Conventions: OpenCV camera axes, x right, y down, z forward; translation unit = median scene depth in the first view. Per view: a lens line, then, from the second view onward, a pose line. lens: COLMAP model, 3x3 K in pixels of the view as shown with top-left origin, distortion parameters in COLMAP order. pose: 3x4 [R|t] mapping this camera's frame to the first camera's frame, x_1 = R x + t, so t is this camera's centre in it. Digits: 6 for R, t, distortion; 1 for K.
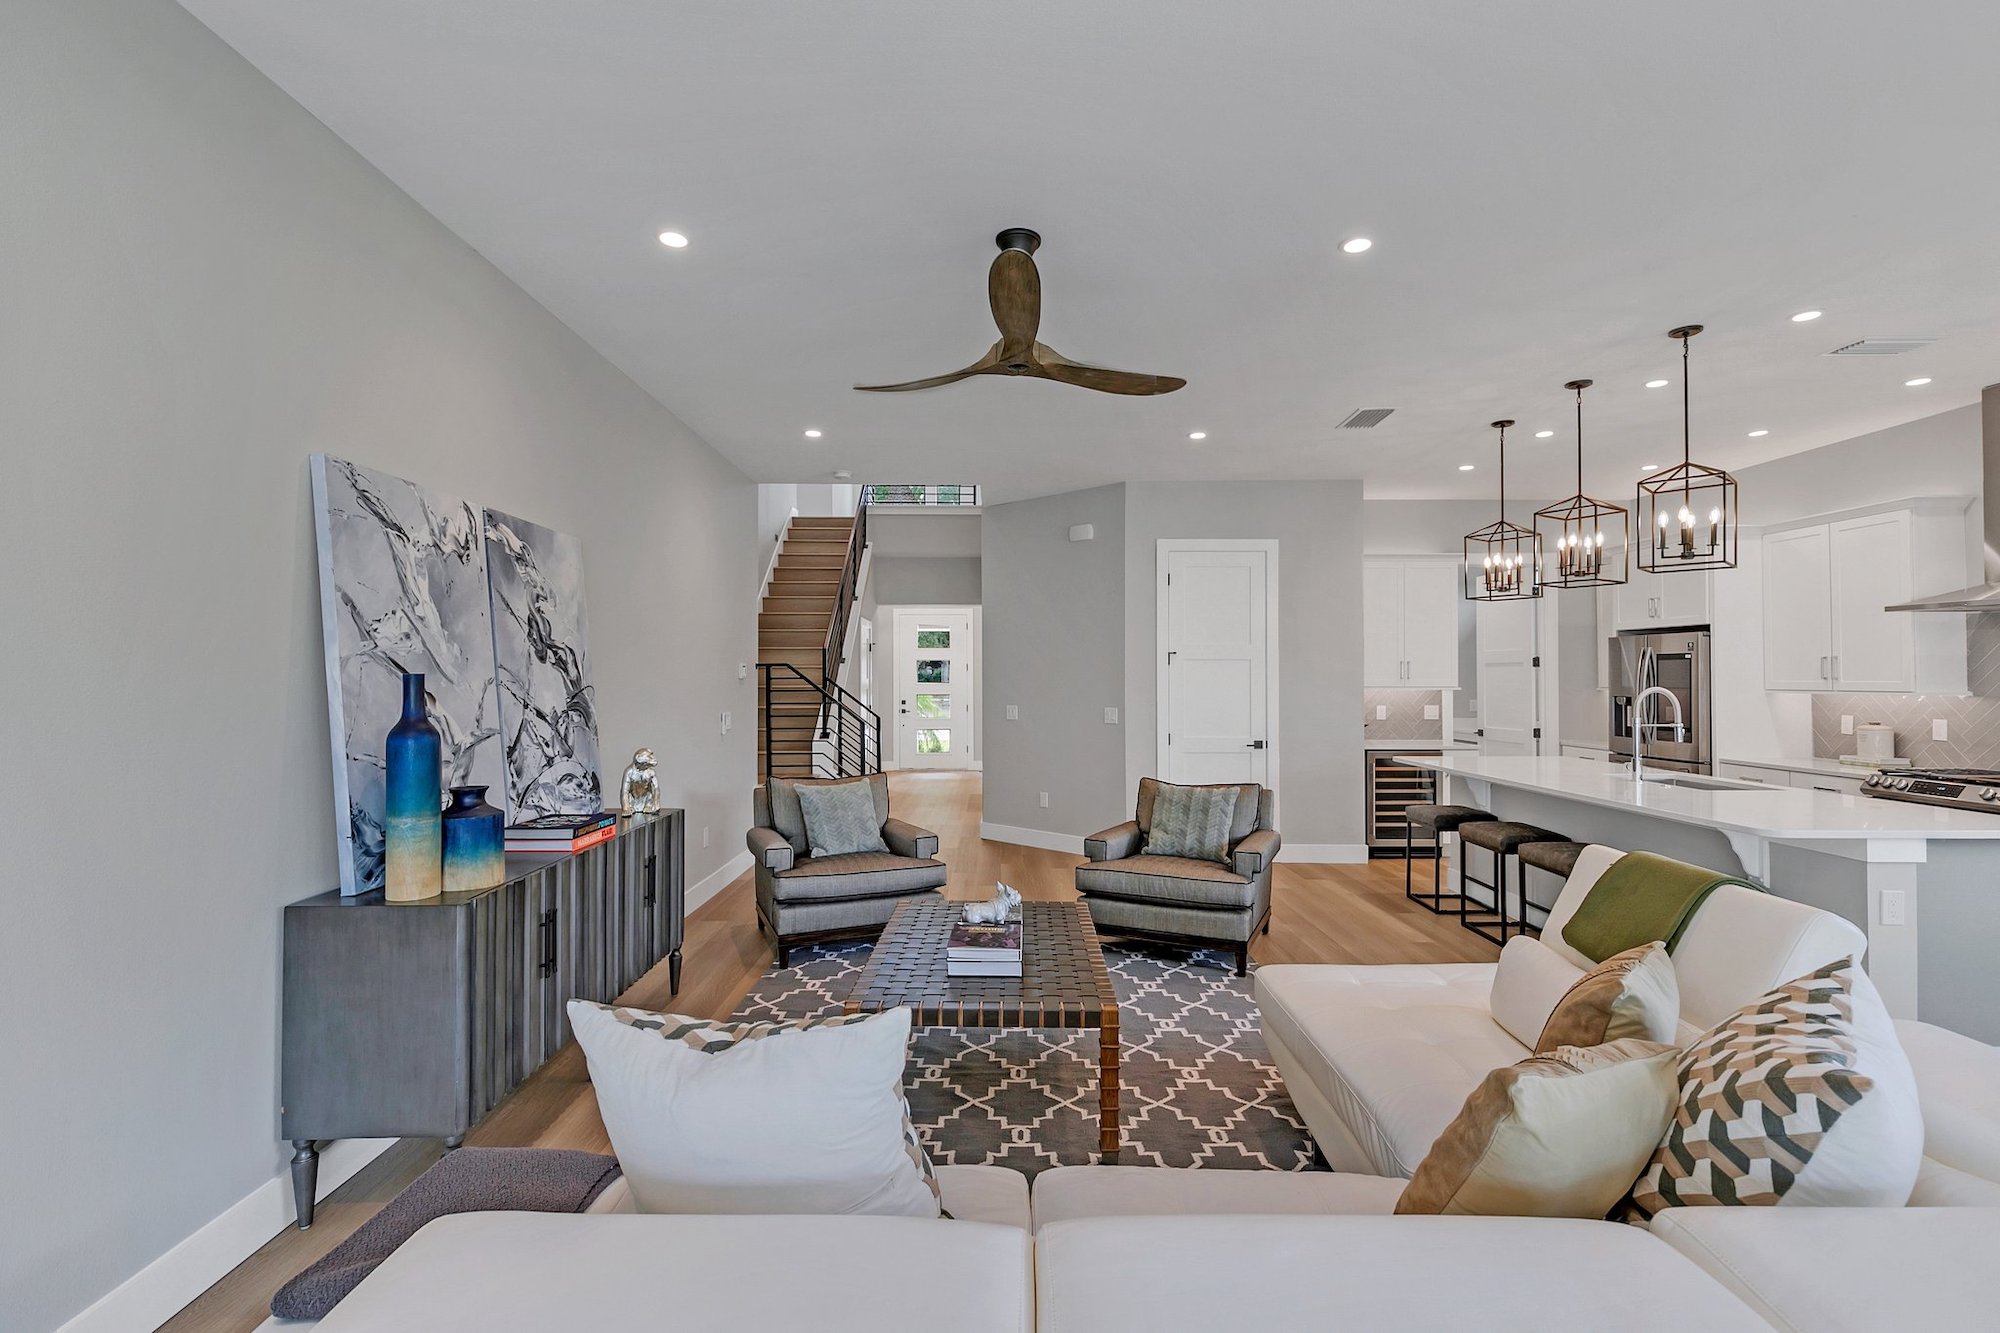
lens RADIAL K [[921.1, 0, 1000.6], [0, 921.1, 664.3], [0, 0, 1]] dist [0.011503, -0.002018]
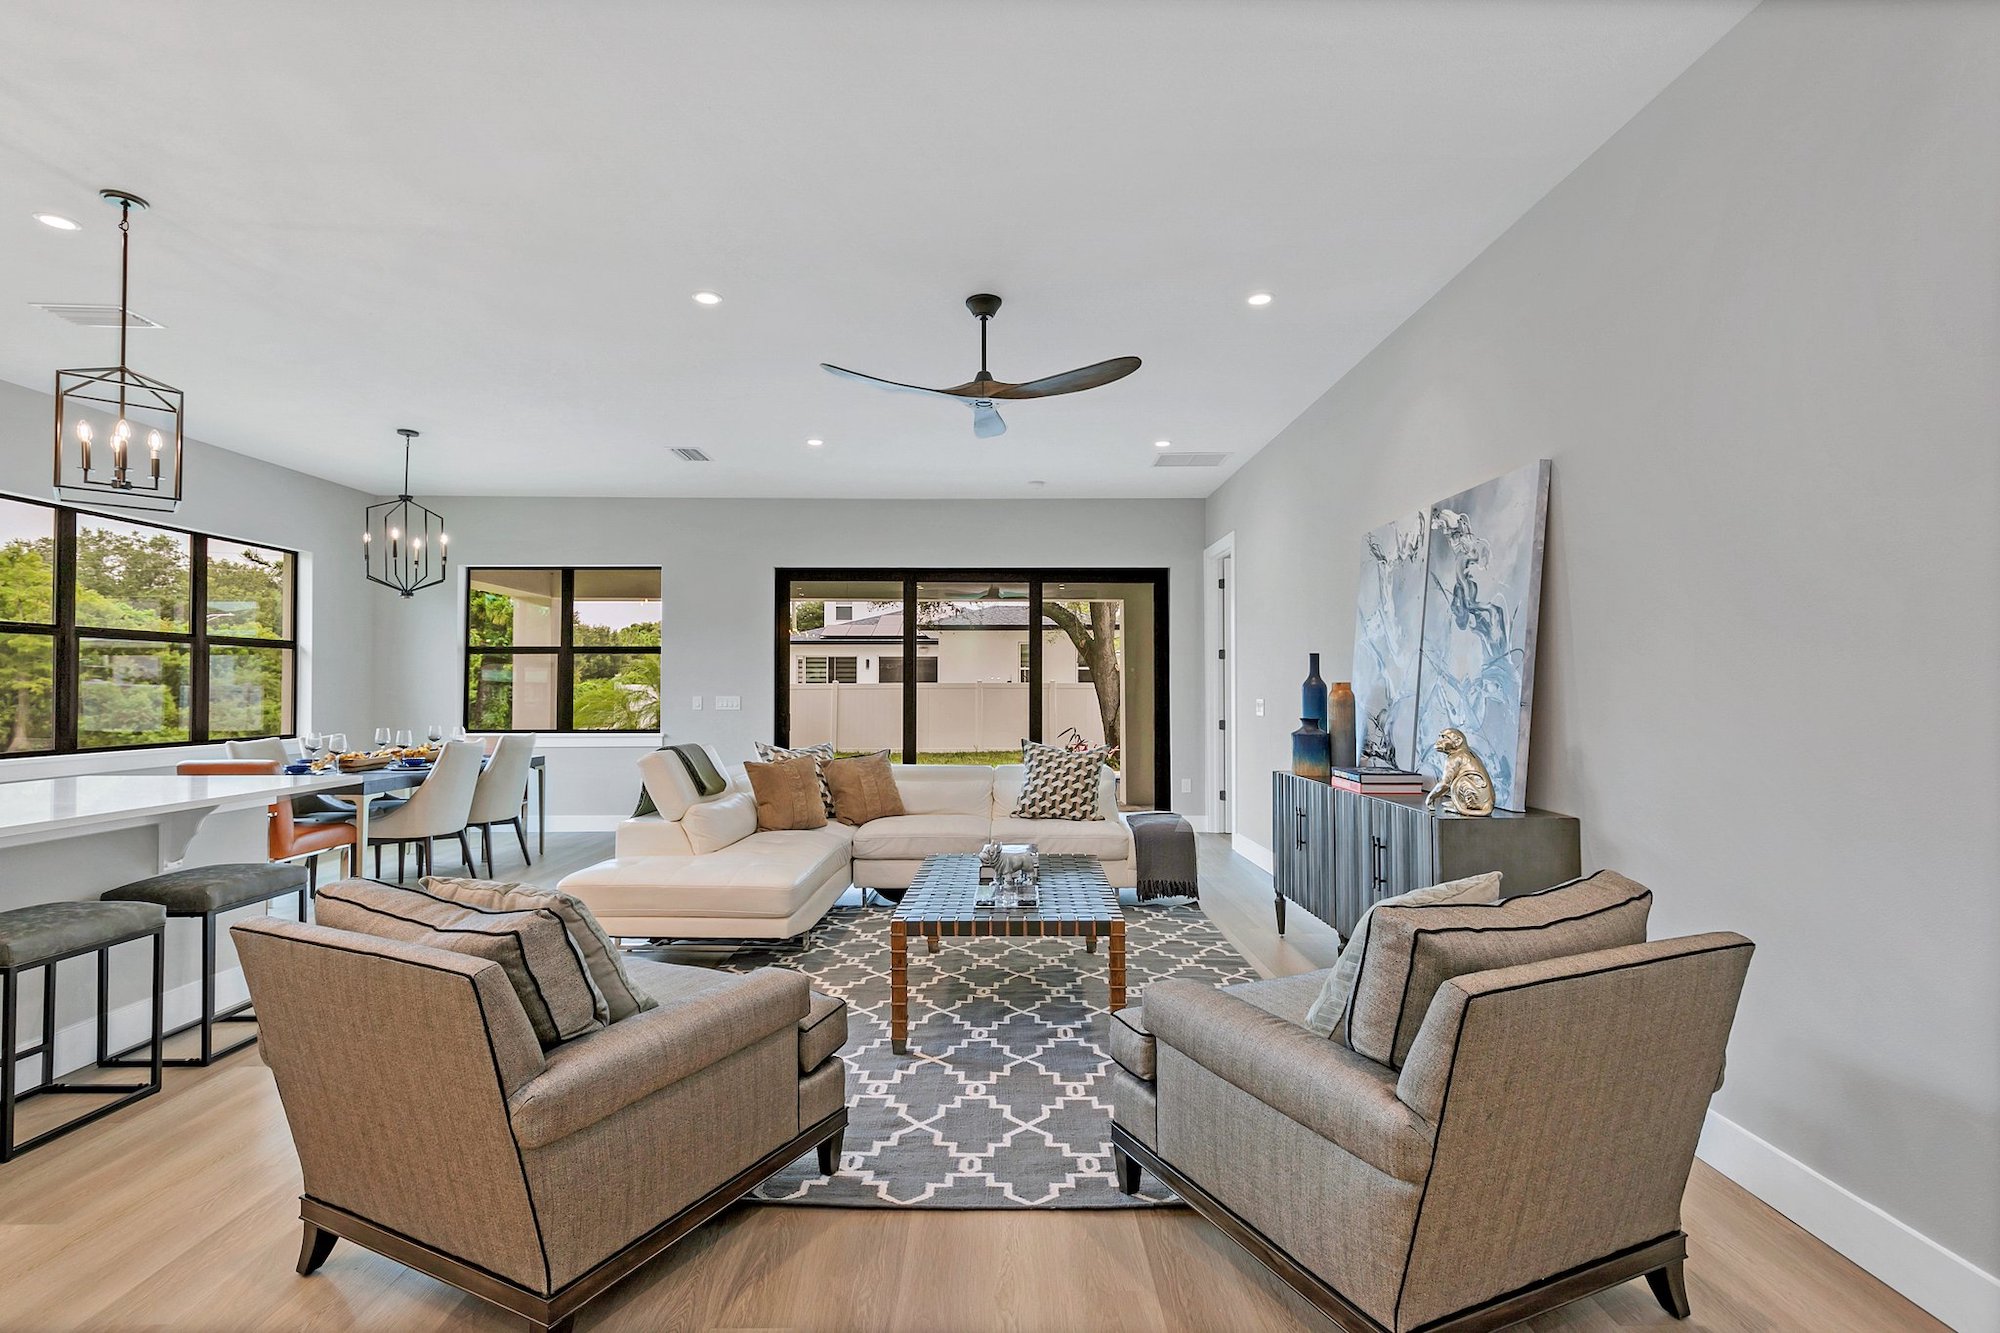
lens RADIAL K [[921.1, 0, 996.3], [0, 921.1, 659.2], [0, 0, 1]] dist [0.011503, -0.002018]
pose [[-0.999983, 0.003777, 0.004508, -0.002556], [0.003567, 0.998944, -0.045800, 0.055993], [-0.004676, -0.045783, -0.998940, 1.513714]]
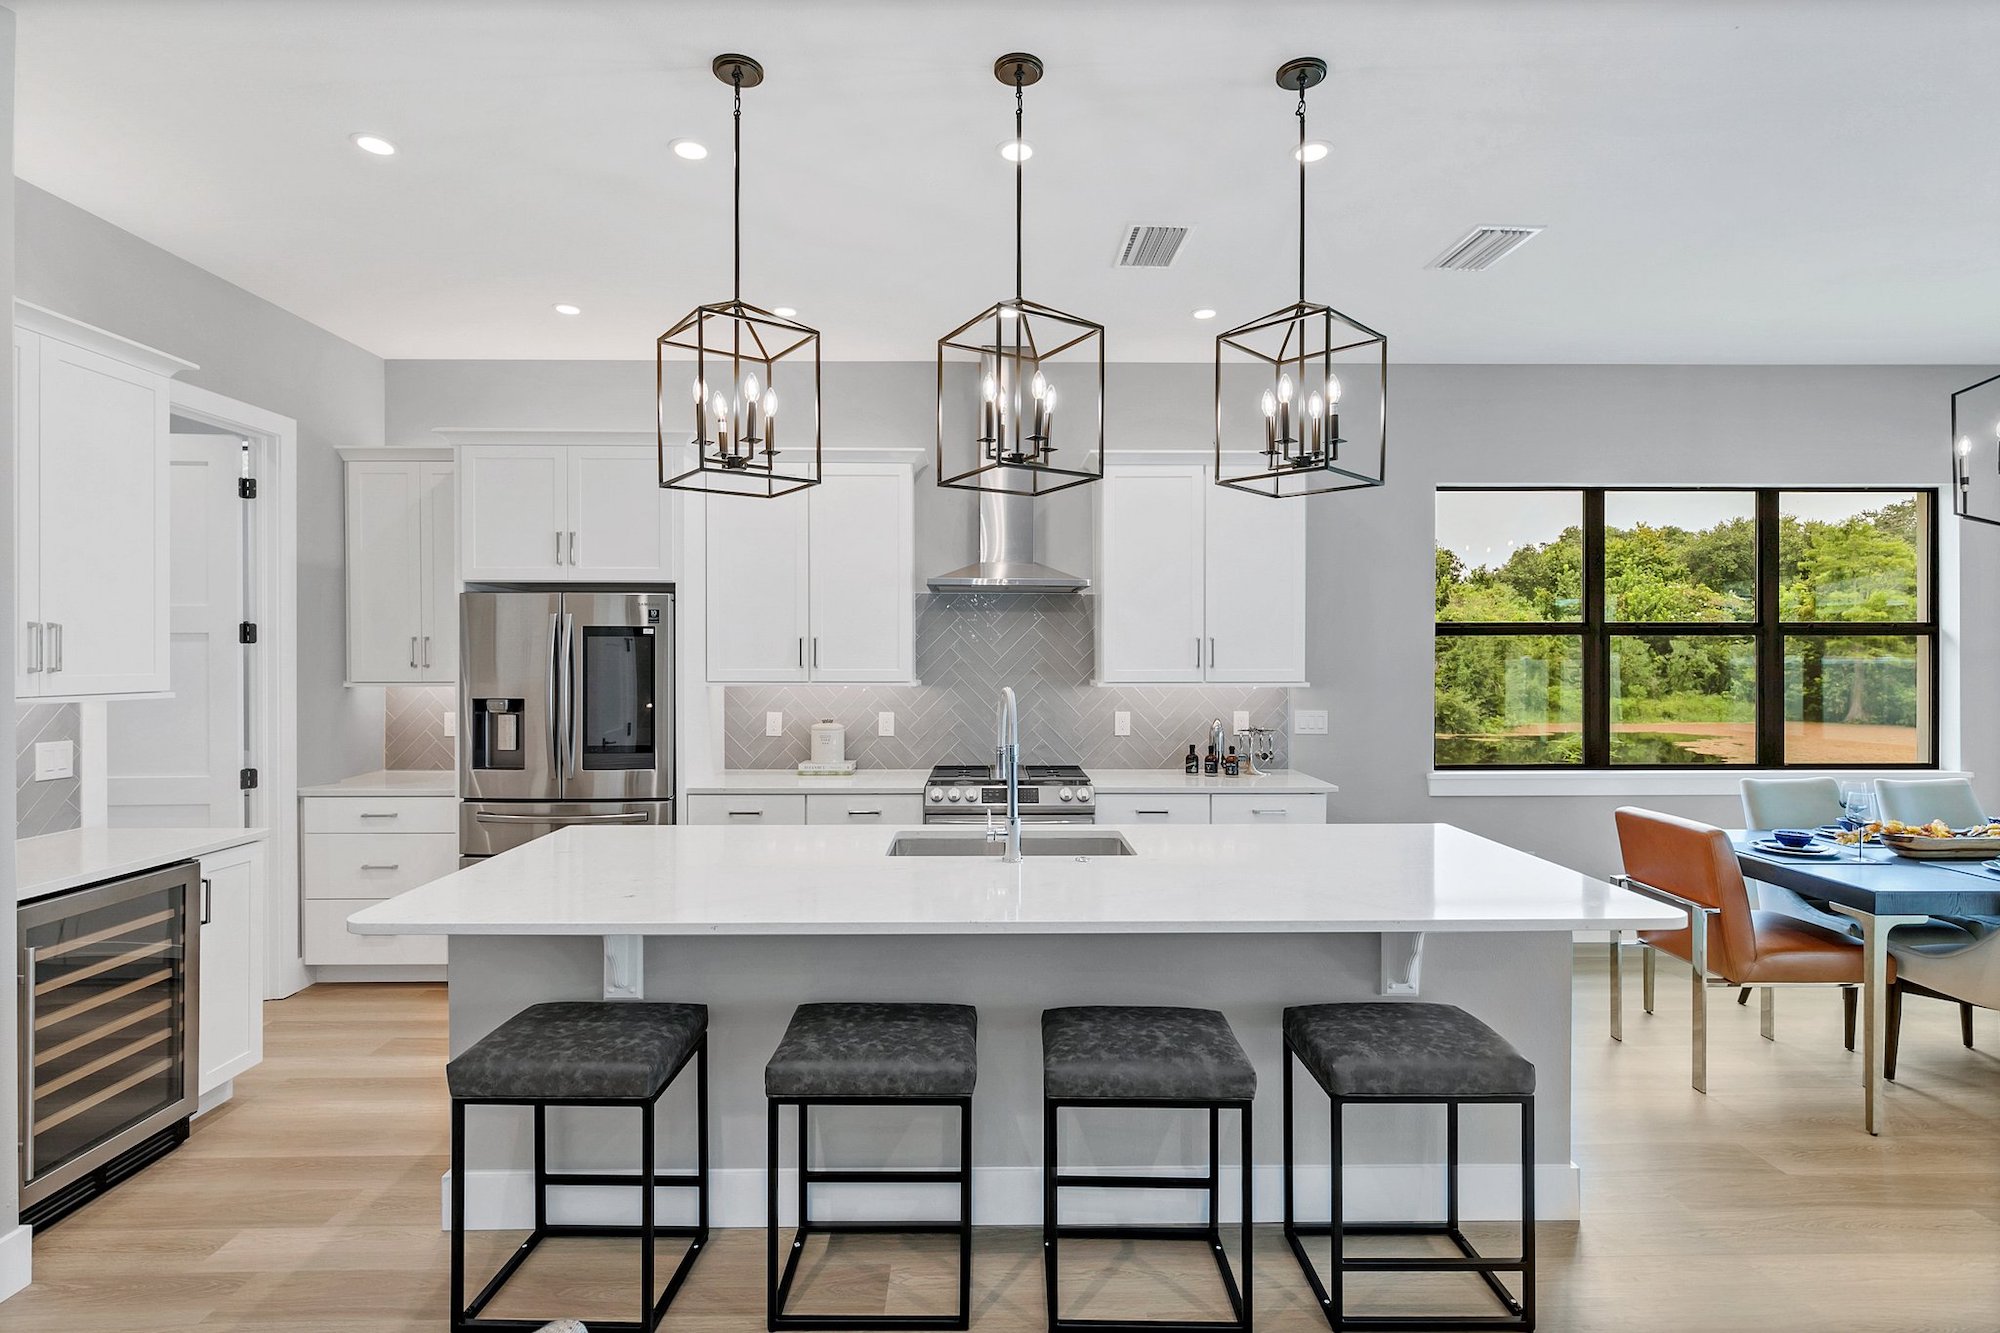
lens RADIAL K [[967.4, 0, 1003.1], [0, 967.4, 657.1], [0, 0, 1]] dist [0.001355, -0.002547]
pose [[-0.009858, -0.001844, 0.999950, 0.112853], [-0.016445, 0.999863, 0.001681, 0.004976], [-0.999816, -0.016428, -0.009887, 1.029026]]
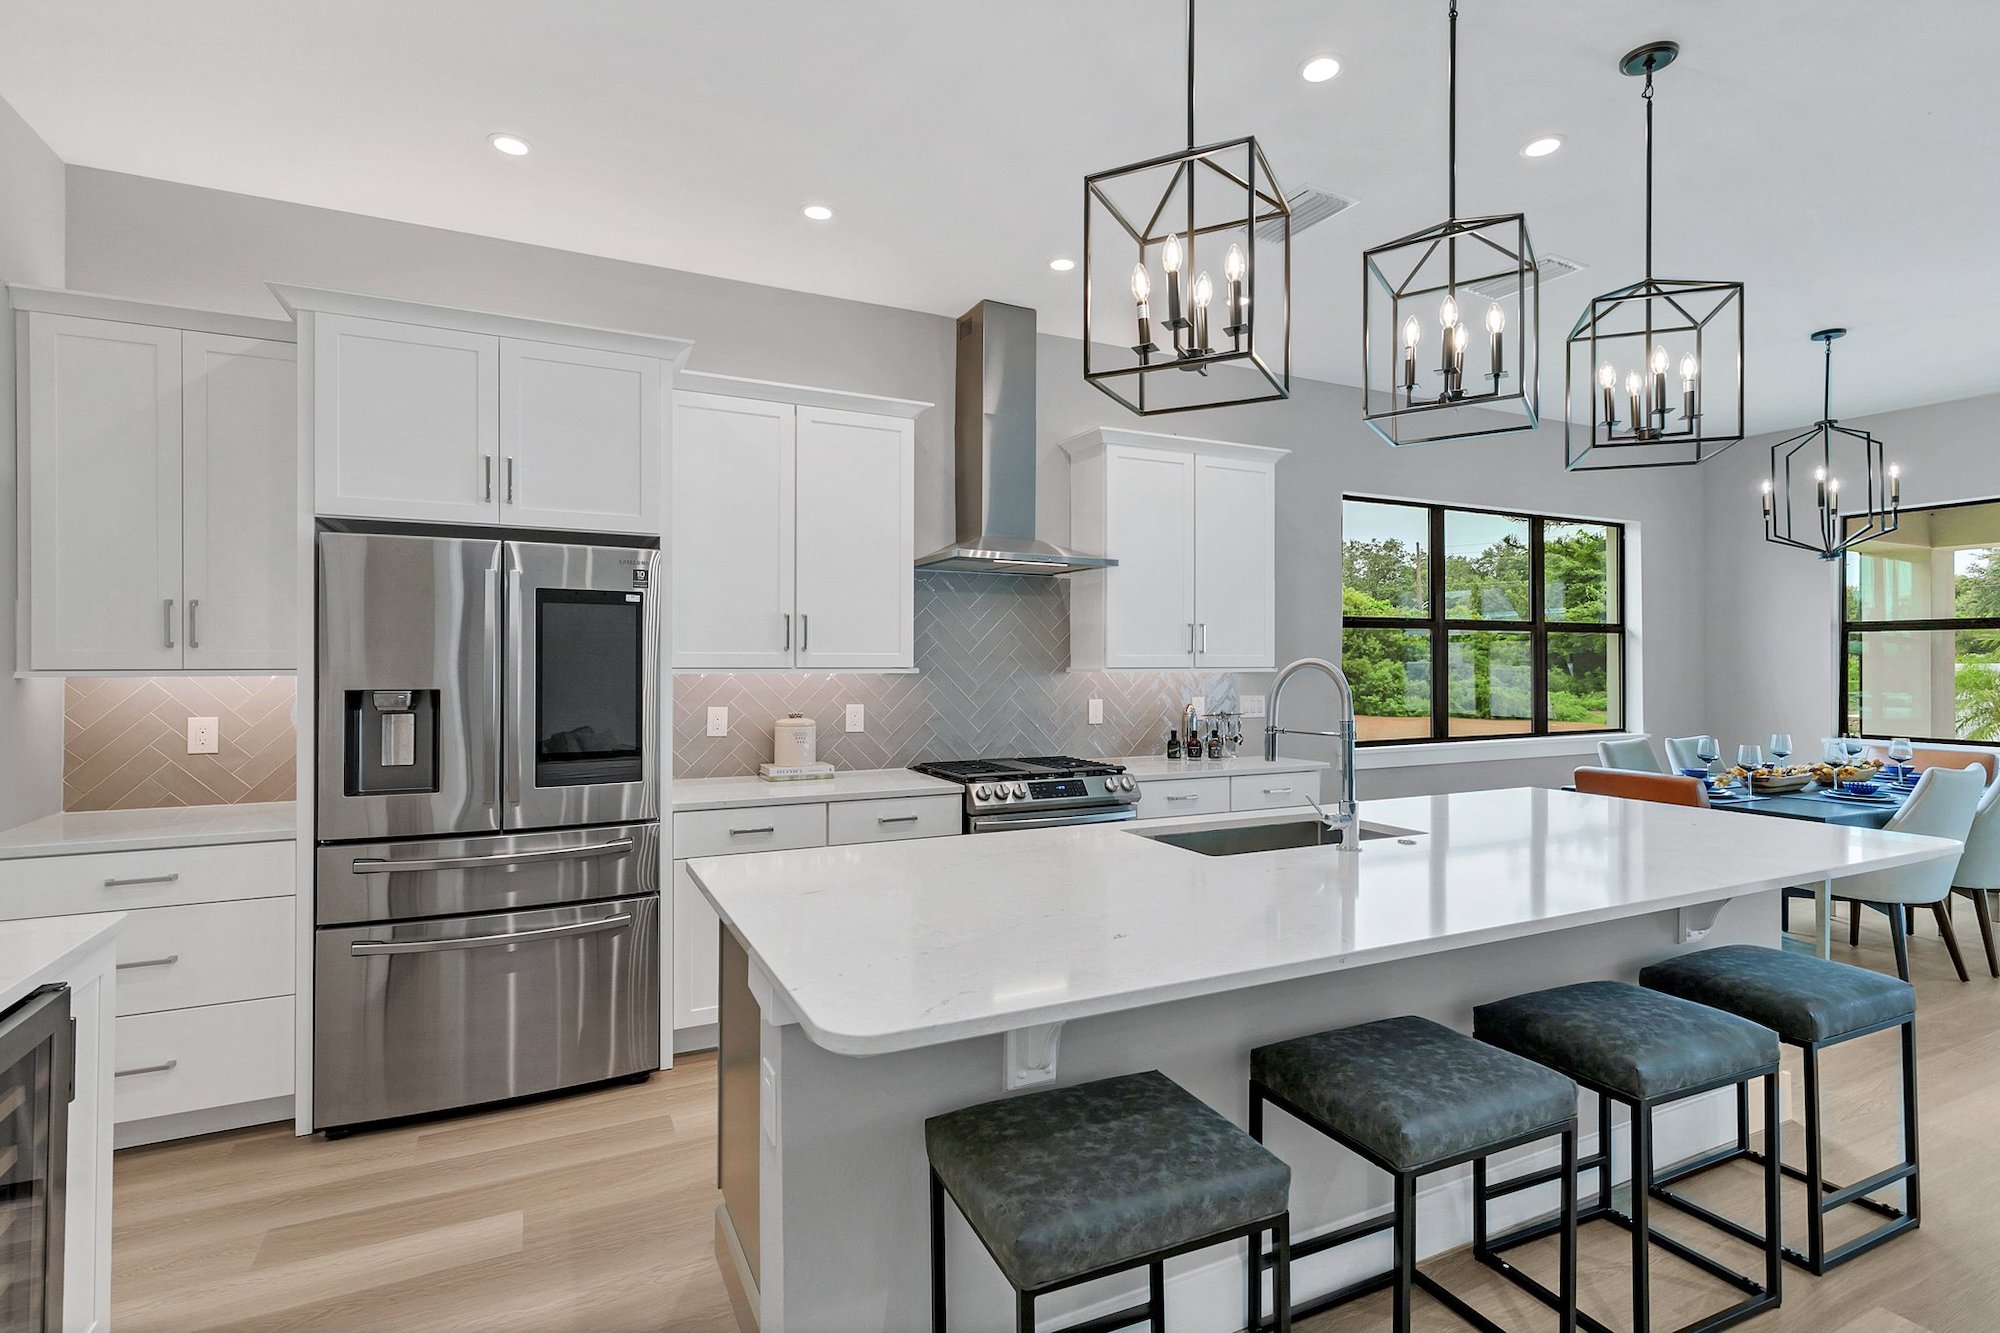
lens RADIAL K [[921.1, 0, 1014.6], [0, 921.1, 660.8], [0, 0, 1]] dist [0.011503, -0.002018]
pose [[-0.433582, 0.001056, 0.901114, 0.316529], [-0.016378, 0.999825, -0.009053, 0.033068], [-0.900965, -0.018683, -0.433489, 1.389532]]
